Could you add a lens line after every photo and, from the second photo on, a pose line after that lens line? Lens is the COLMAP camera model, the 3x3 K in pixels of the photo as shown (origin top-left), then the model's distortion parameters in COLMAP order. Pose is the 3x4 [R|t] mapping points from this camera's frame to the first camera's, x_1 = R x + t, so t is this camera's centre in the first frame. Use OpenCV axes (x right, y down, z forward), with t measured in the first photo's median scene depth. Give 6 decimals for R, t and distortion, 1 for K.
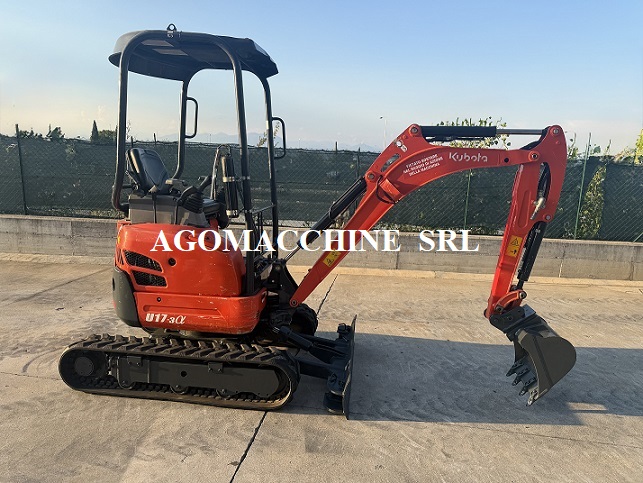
lens RADIAL K [[455.1, 0, 324.1], [0, 455.1, 241.5], [0, 0, 1]] dist [0.029060, -0.037902]
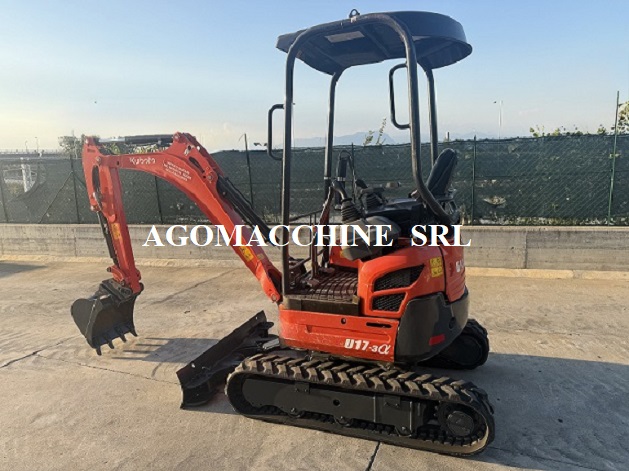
lens RADIAL K [[445.2, 0, 313.7], [0, 445.2, 236.0], [0, 0, 1]] dist [0.029060, -0.037902]
pose [[0.963452, -0.032948, -0.265846, -0.008439], [0.032164, 0.999456, -0.007303, -0.020405], [0.265942, -0.001515, 0.963988, 0.101084]]
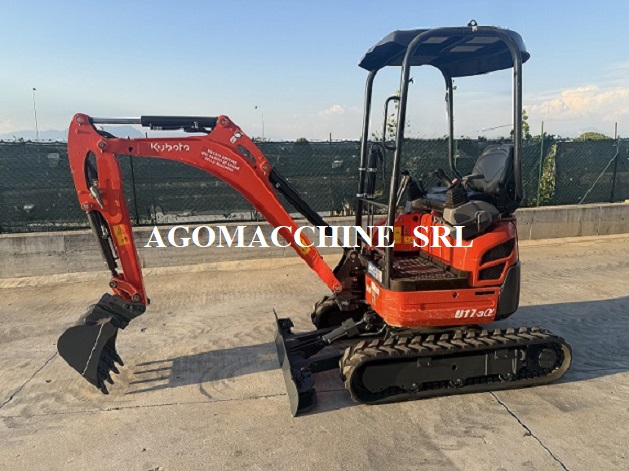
lens RADIAL K [[445.2, 0, 318.0], [0, 445.2, 234.4], [0, 0, 1]] dist [0.029060, -0.037902]
pose [[0.961160, -0.101667, 0.256583, -0.682100], [0.098344, 0.994818, 0.025785, -0.043799], [-0.257875, 0.000450, 0.966178, 0.084650]]
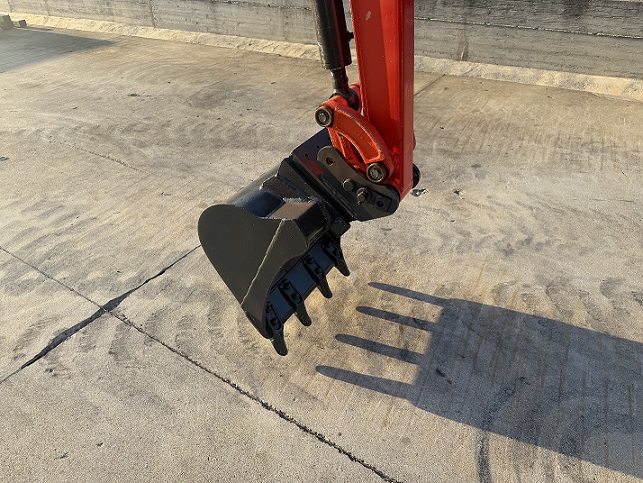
lens RADIAL K [[455.1, 0, 317.7], [0, 455.1, 245.9], [0, 0, 1]] dist [0.029060, -0.037902]
pose [[0.909489, 0.209445, -0.359114, -0.734953], [-0.028009, 0.892727, 0.449727, -0.021321], [0.414784, -0.398964, 0.817791, 0.811620]]
